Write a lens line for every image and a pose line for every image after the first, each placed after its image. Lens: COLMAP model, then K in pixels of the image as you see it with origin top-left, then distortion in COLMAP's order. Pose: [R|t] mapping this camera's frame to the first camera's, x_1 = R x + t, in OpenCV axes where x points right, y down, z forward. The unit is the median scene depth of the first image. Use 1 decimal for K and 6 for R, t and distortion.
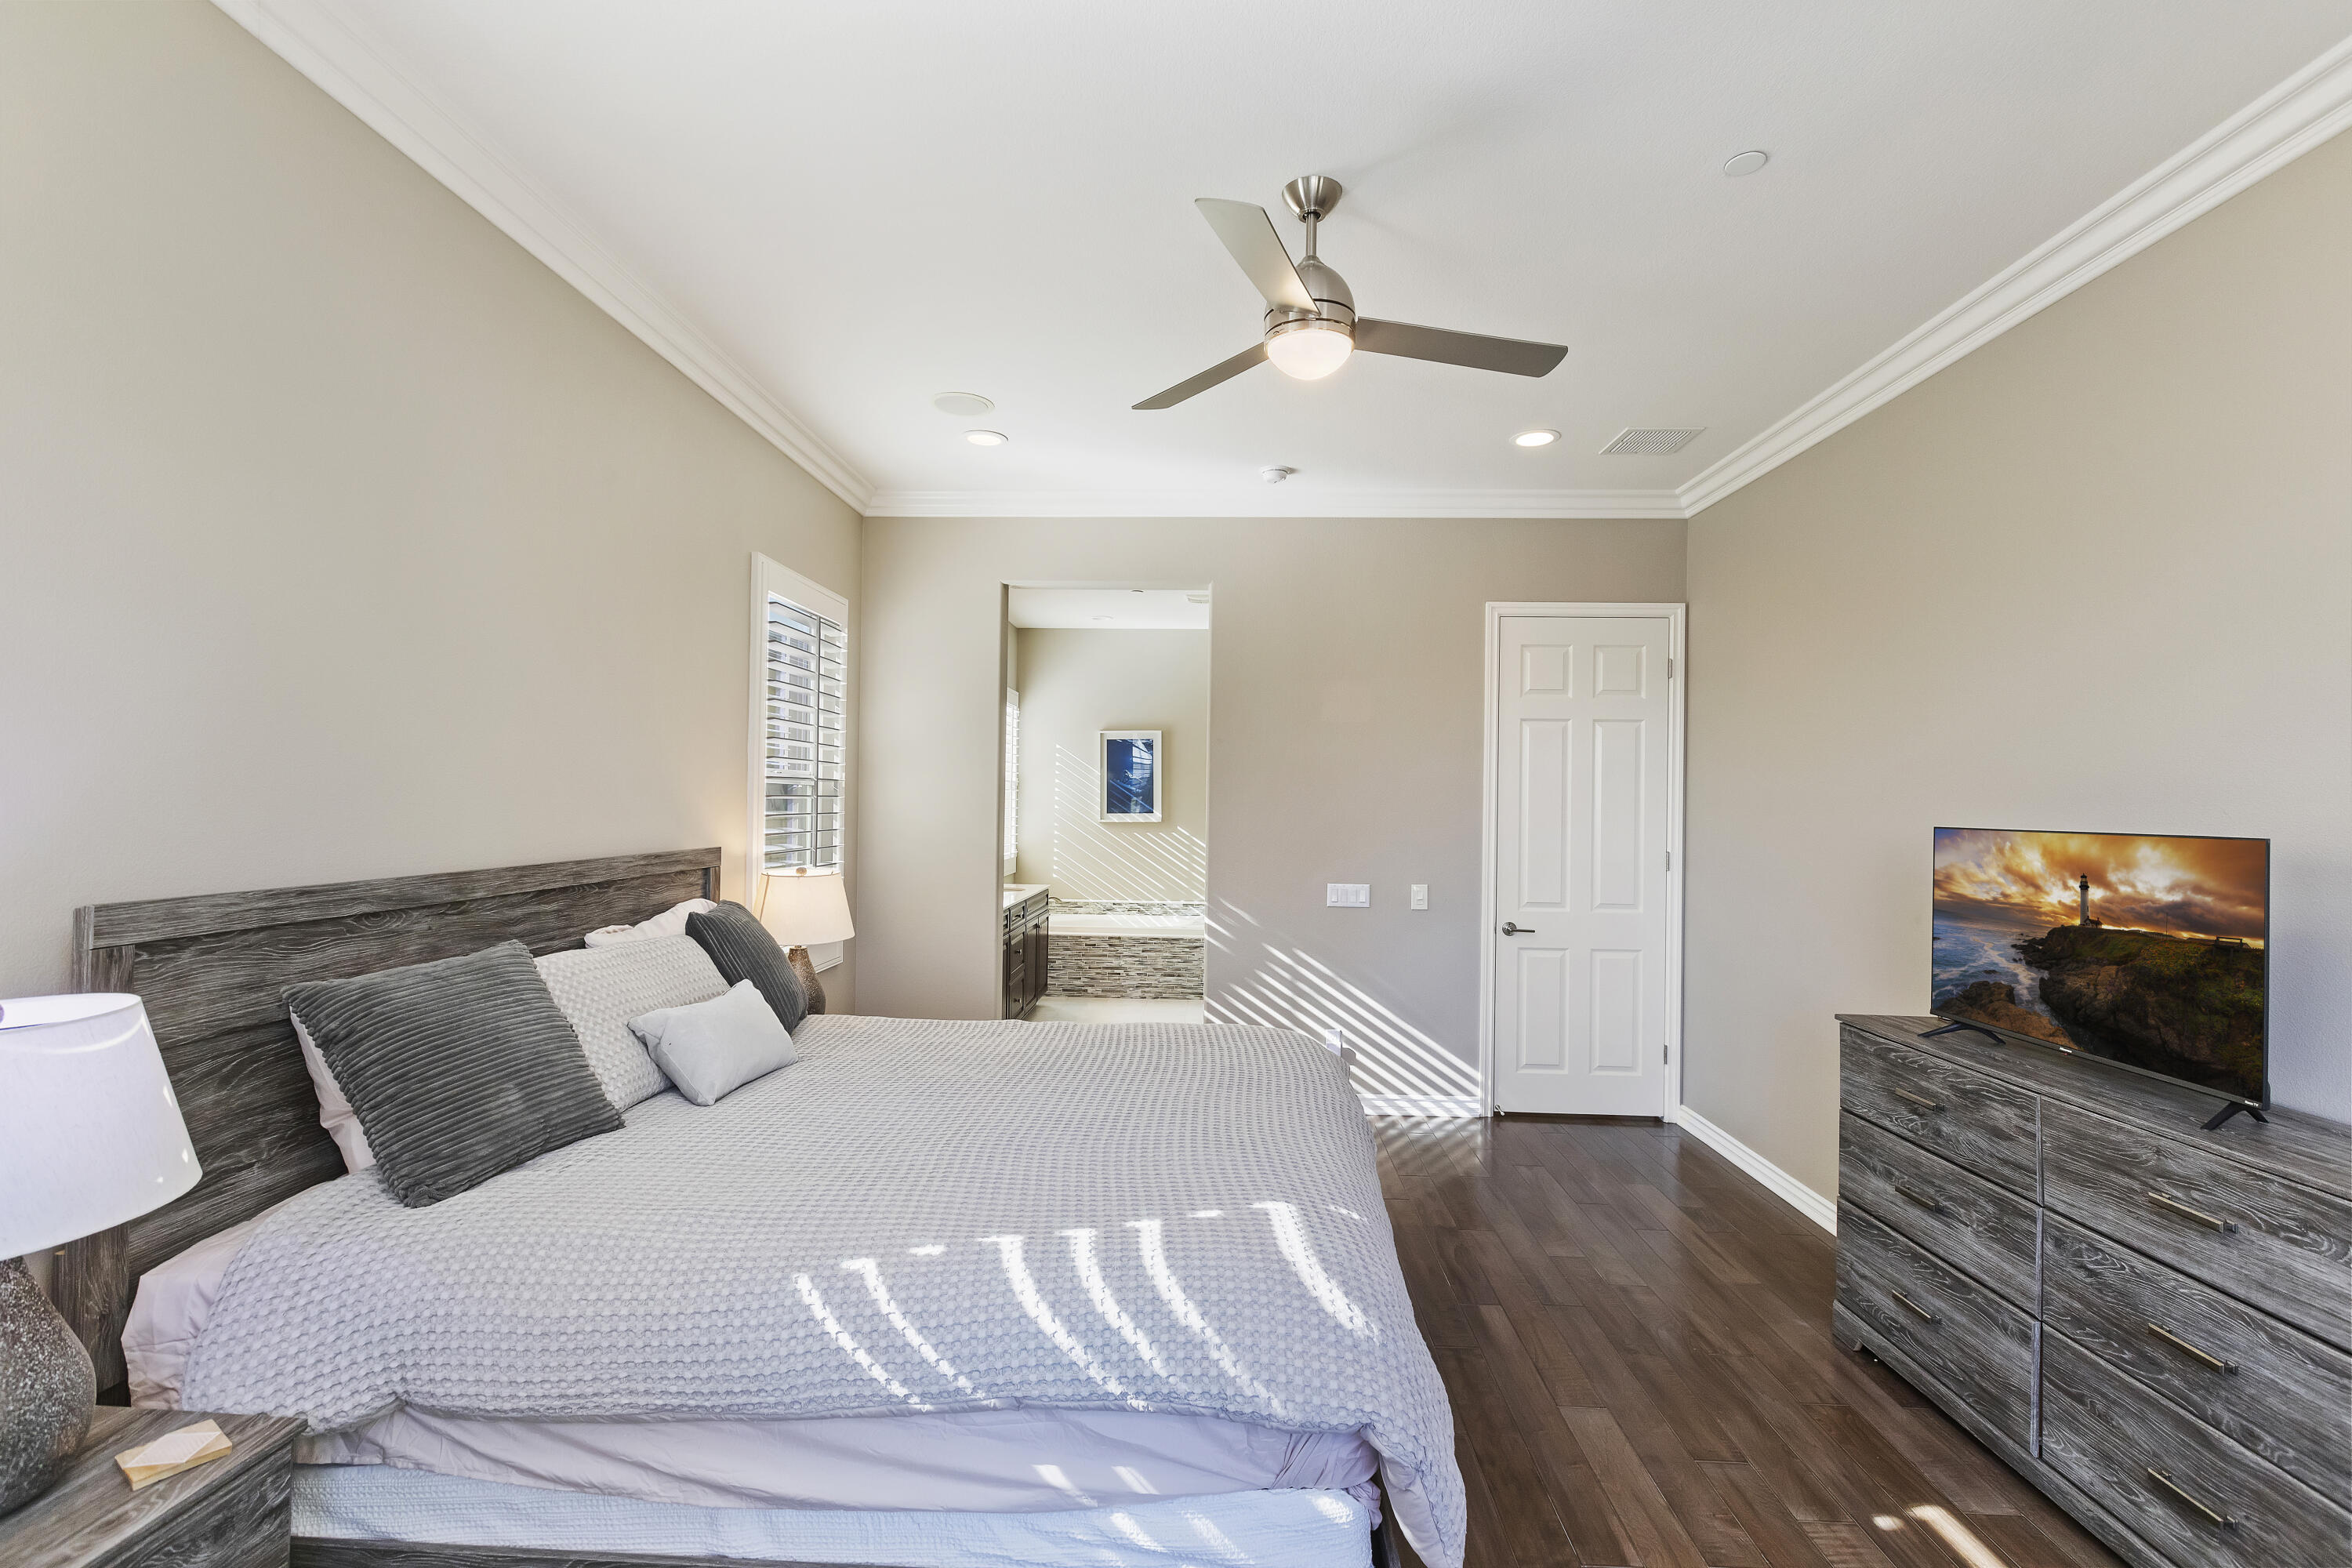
lens RADIAL K [[1086.5, 0, 1176.0], [0, 1086.5, 784.0], [0, 0, 1]] dist [-0.000065, 0.000026]
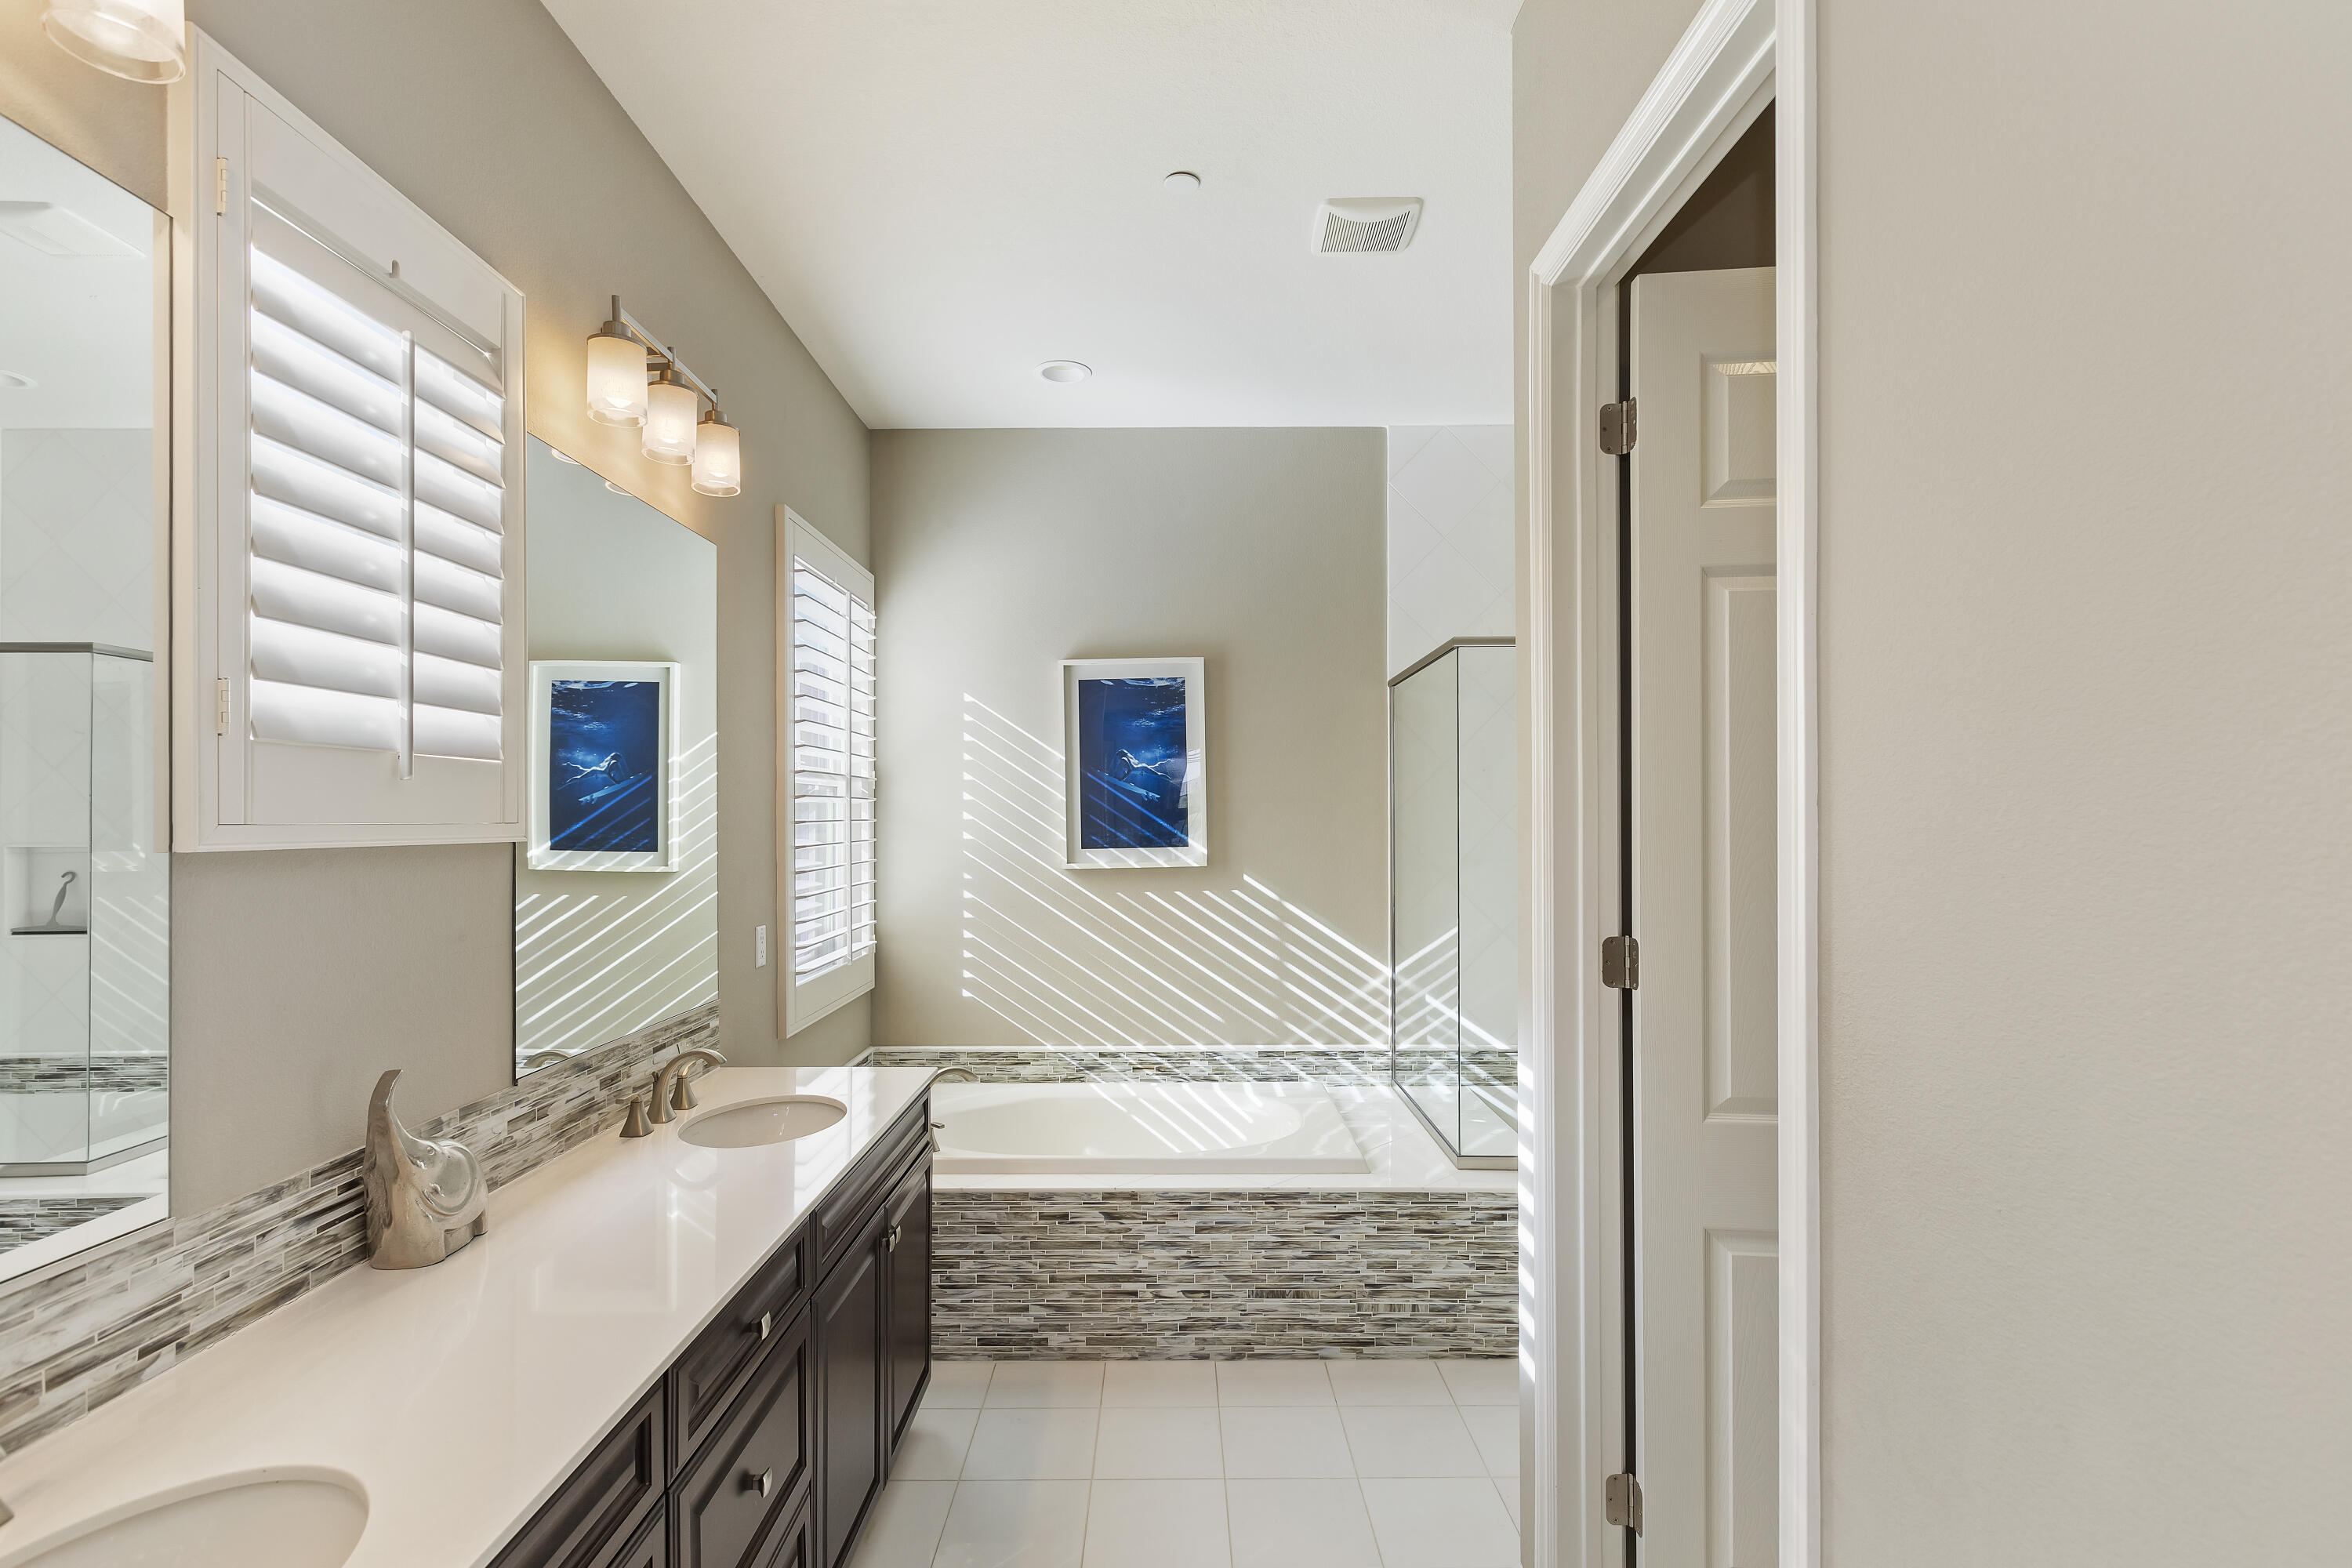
lens RADIAL K [[1119.7, 0, 1168.5], [0, 1119.7, 813.6], [0, 0, 1]] dist [0.000251, 0.000030]
pose [[0.999081, -0.017796, 0.039004, -0.052515], [0.017373, 0.999787, 0.011157, 0.009585], [-0.039194, -0.010469, 0.999177, 0.624211]]
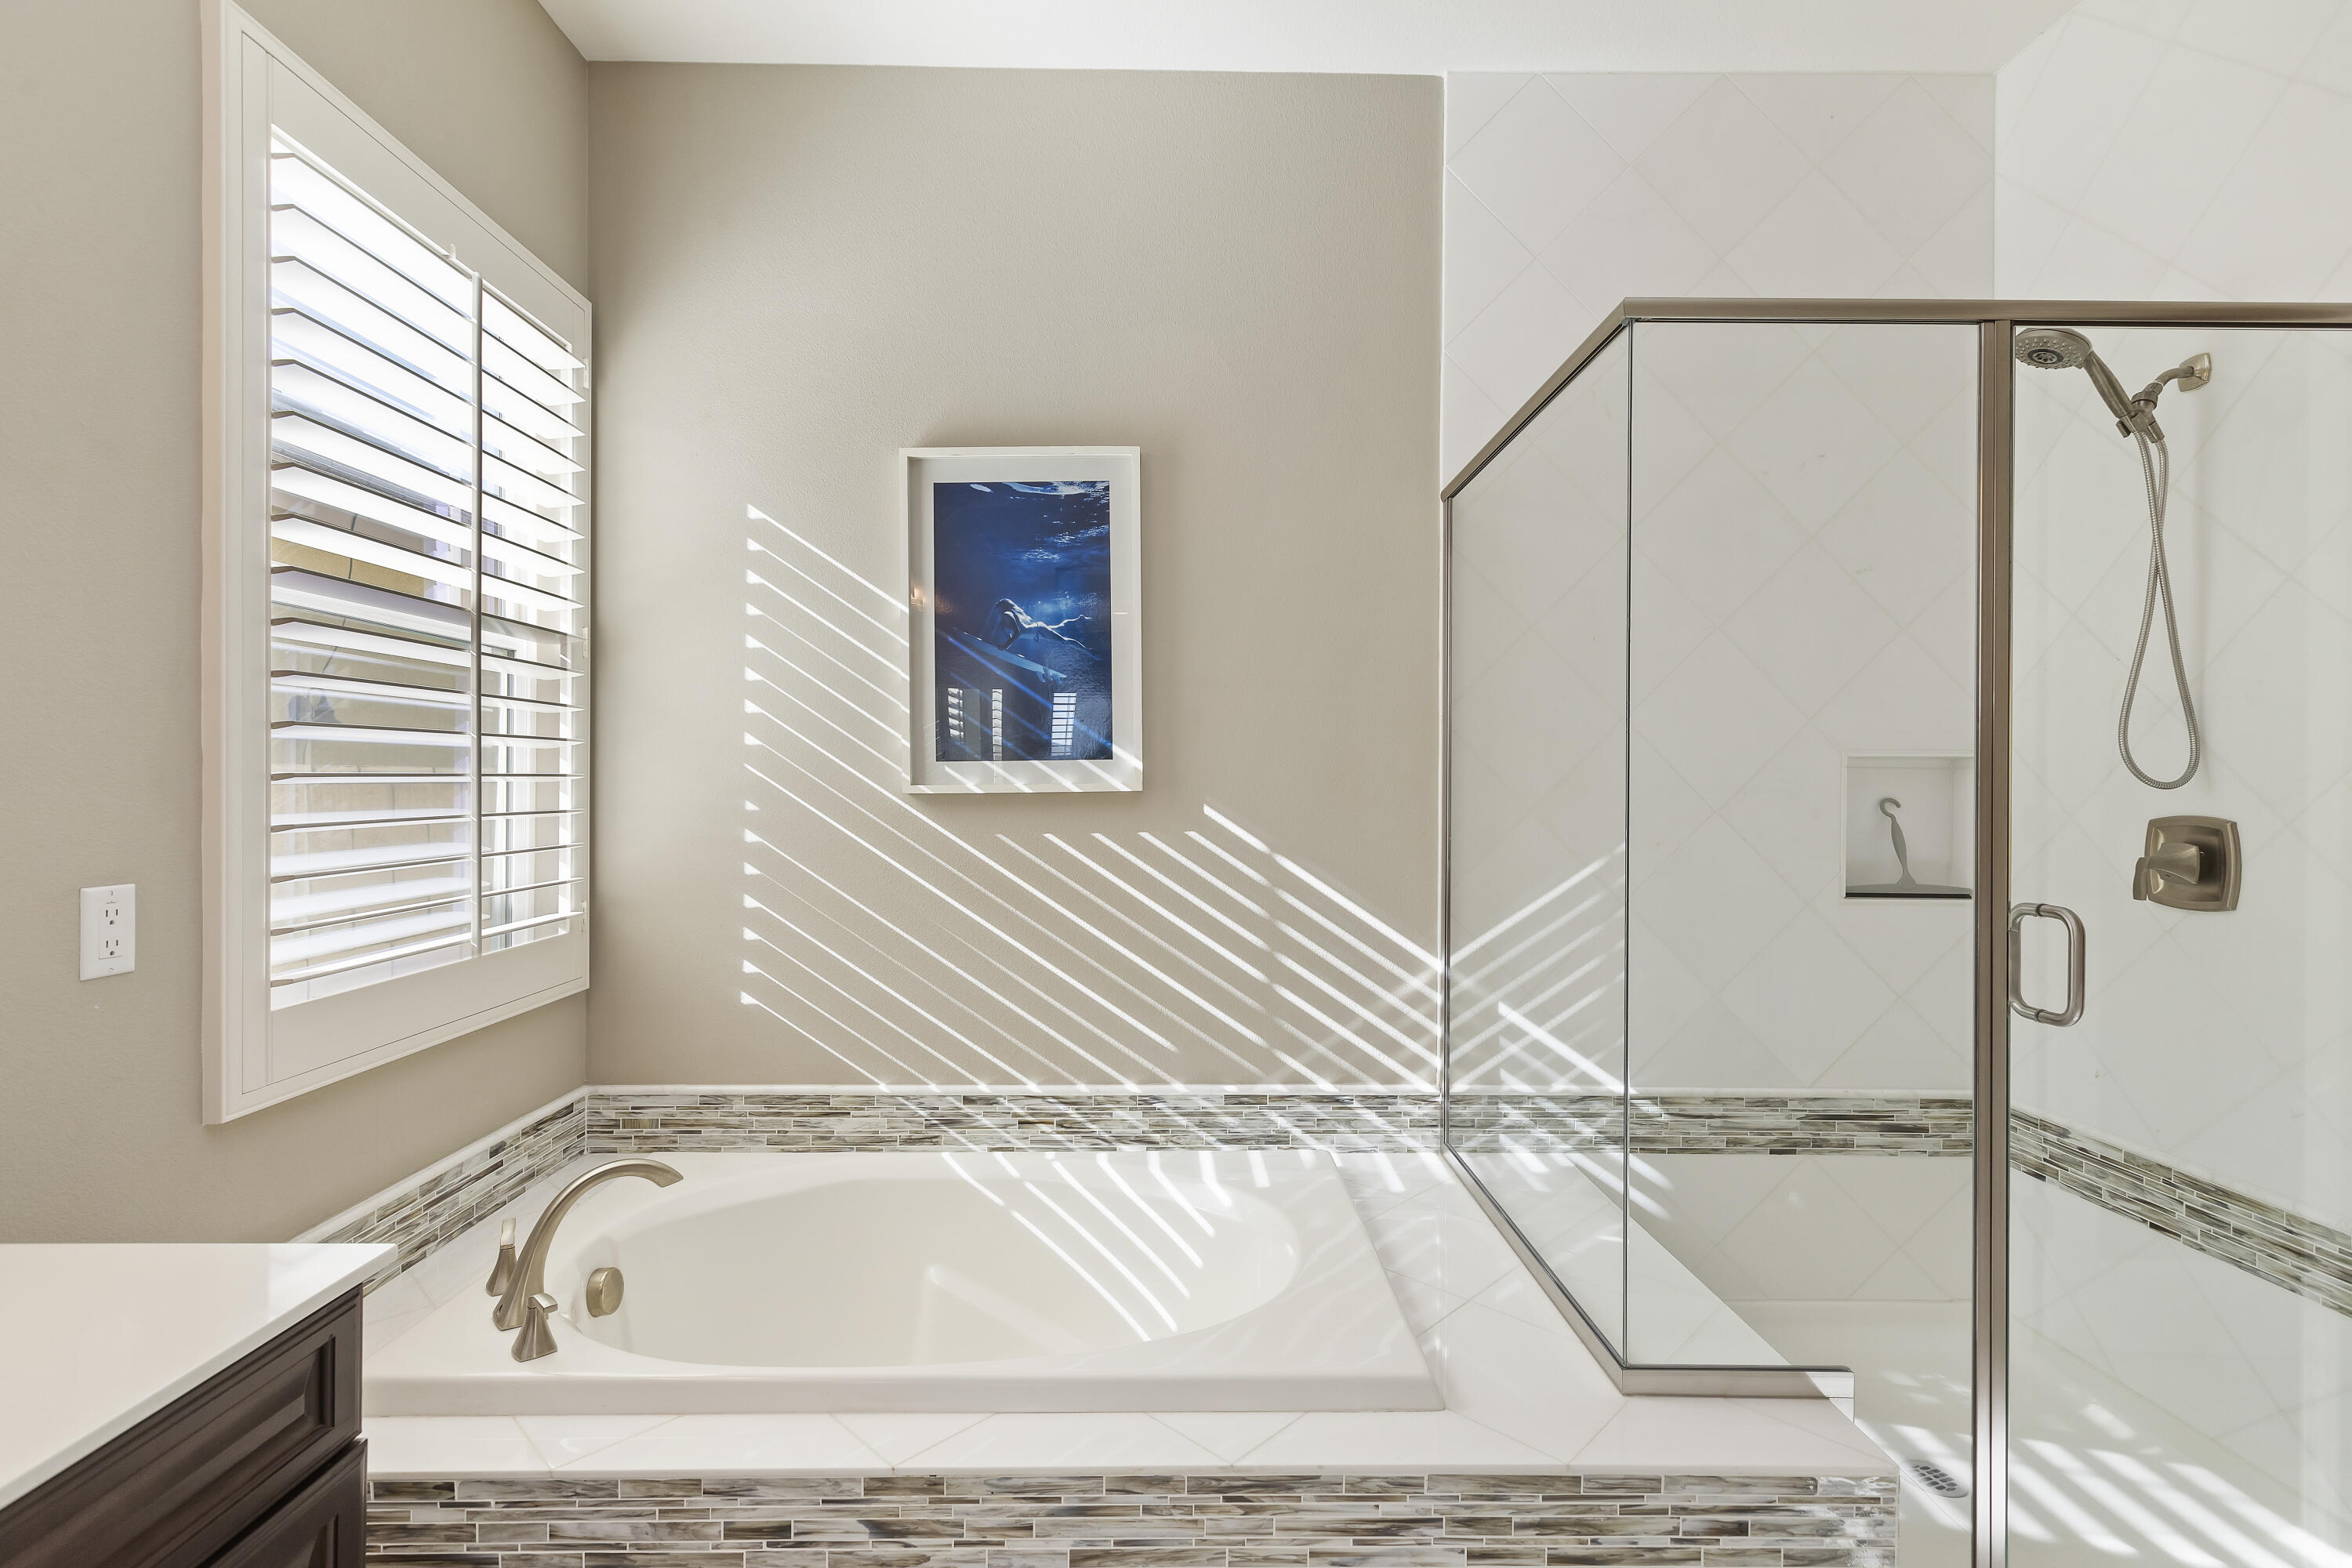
lens RADIAL K [[1086.5, 0, 1176.0], [0, 1086.5, 784.0], [0, 0, 1]] dist [-0.000065, 0.000026]
pose [[0.998337, -0.010897, 0.056600, -0.023368], [0.009924, 0.999799, 0.017444, 0.032493], [-0.056778, -0.016853, 0.998245, 0.832764]]
